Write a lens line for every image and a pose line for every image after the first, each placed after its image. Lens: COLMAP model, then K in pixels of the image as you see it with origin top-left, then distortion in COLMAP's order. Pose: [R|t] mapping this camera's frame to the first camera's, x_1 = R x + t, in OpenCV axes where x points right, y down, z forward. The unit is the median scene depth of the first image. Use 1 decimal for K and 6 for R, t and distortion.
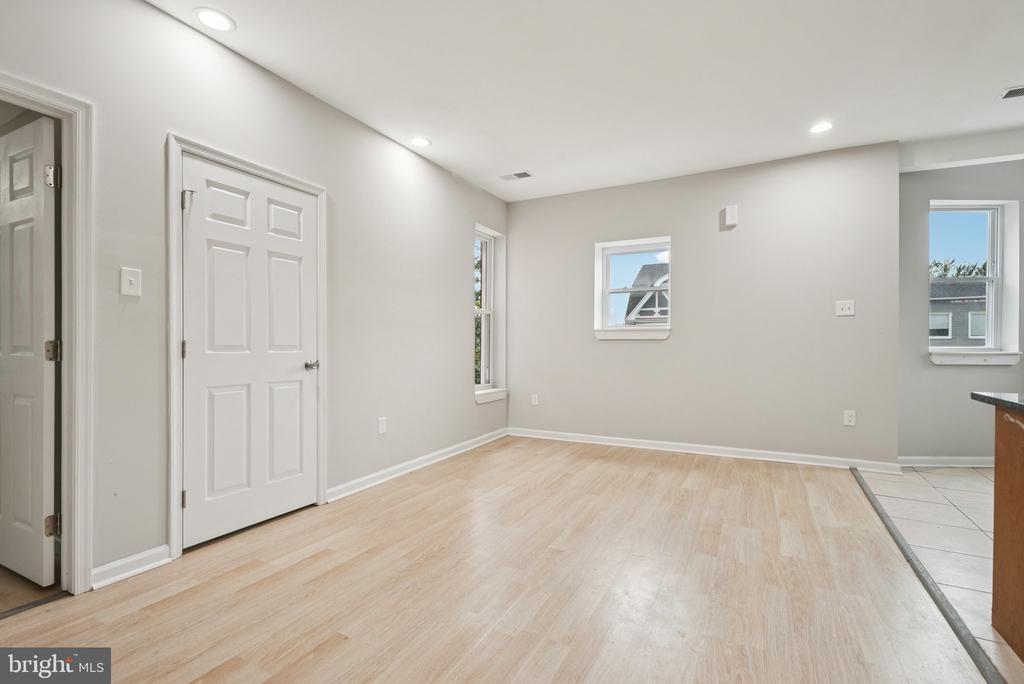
lens RADIAL K [[468.7, 0, 503.3], [0, 468.7, 343.9], [0, 0, 1]] dist [0.001067, 0.001193]
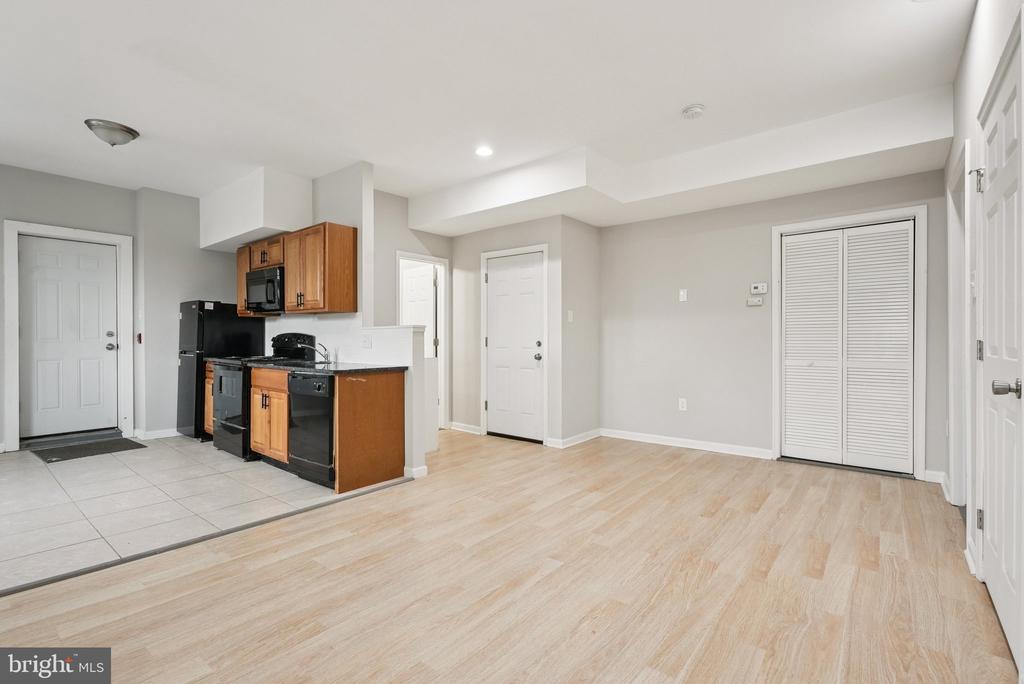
lens RADIAL K [[468.7, 0, 512.2], [0, 468.7, 337.5], [0, 0, 1]] dist [0.001067, 0.001193]
pose [[-0.985767, 0.000357, 0.168117, 0.033900], [-0.000507, 0.999987, -0.005099, -0.005756], [-0.168116, -0.005112, -0.985754, 1.648258]]
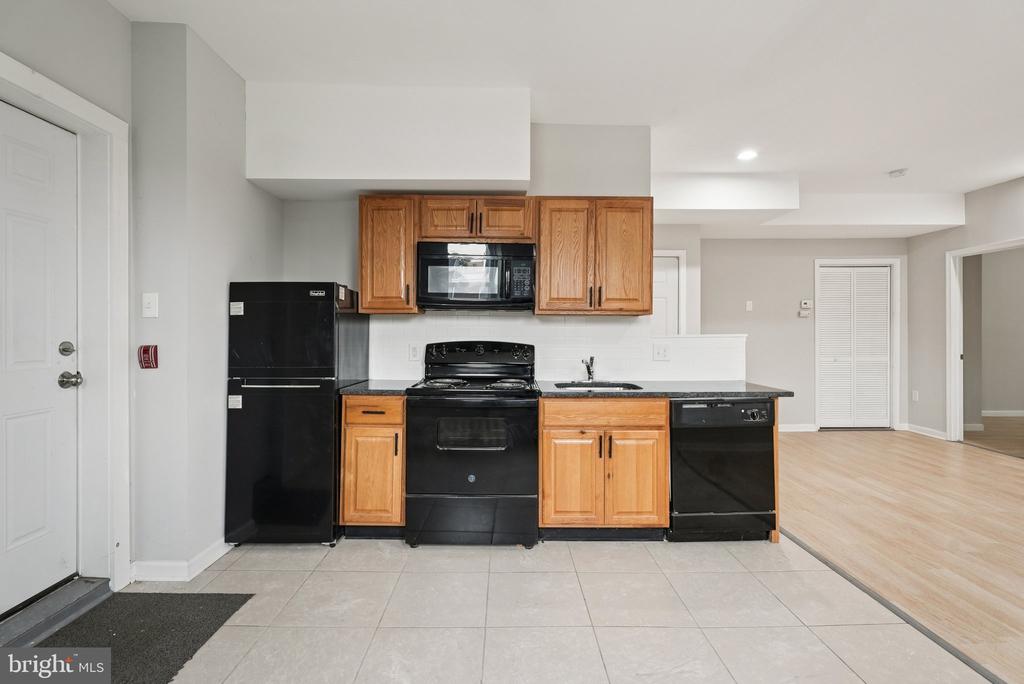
lens RADIAL K [[468.7, 0, 520.6], [0, 468.7, 330.4], [0, 0, 1]] dist [0.001067, 0.001193]
pose [[-0.861225, -0.001542, -0.508222, 1.544292], [0.001443, 0.999984, -0.005479, -0.048827], [0.508222, -0.005452, -0.861209, 1.146115]]
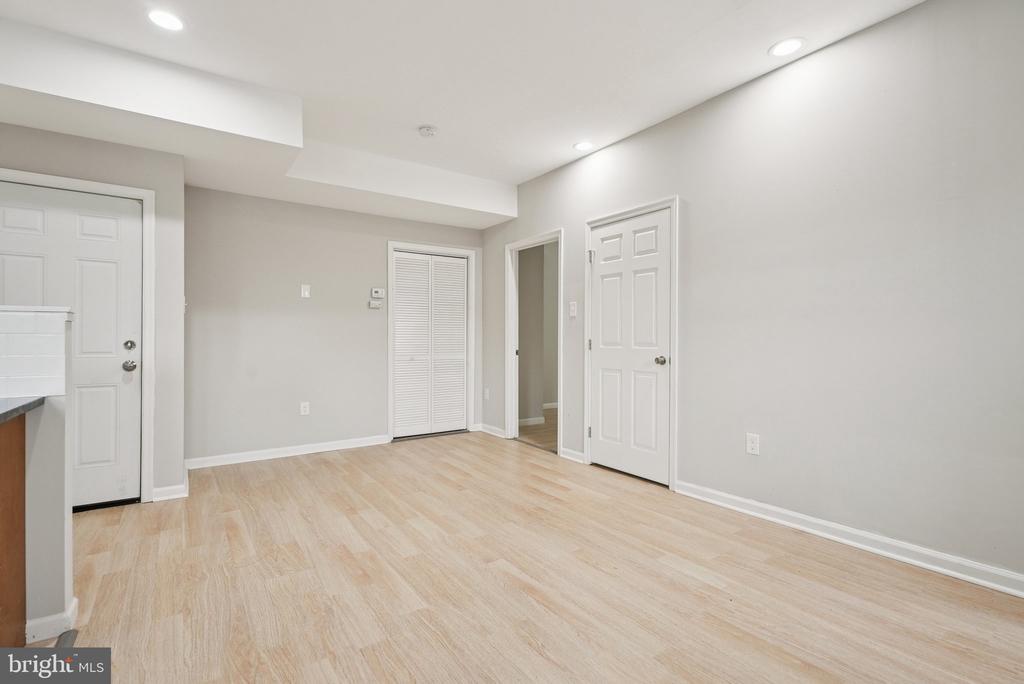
lens RADIAL K [[468.7, 0, 515.9], [0, 468.7, 341.6], [0, 0, 1]] dist [0.001067, 0.001193]
pose [[-0.436586, 0.003856, -0.899654, 0.791233], [-0.001496, 0.999986, 0.005012, -0.006123], [0.899661, 0.003534, -0.436574, 1.222362]]
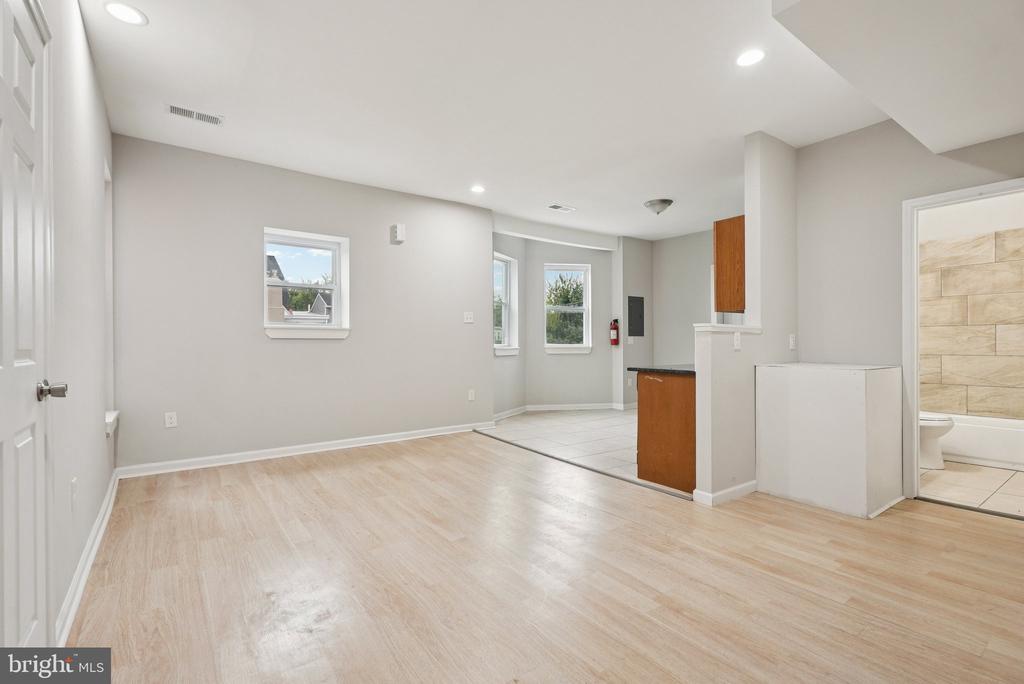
lens RADIAL K [[468.7, 0, 507.8], [0, 468.7, 345.7], [0, 0, 1]] dist [0.001067, 0.001193]
pose [[0.432307, -0.007583, 0.901695, -0.663016], [0.001542, 0.999969, 0.007670, -0.003798], [-0.901725, -0.001926, 0.432306, 0.377728]]
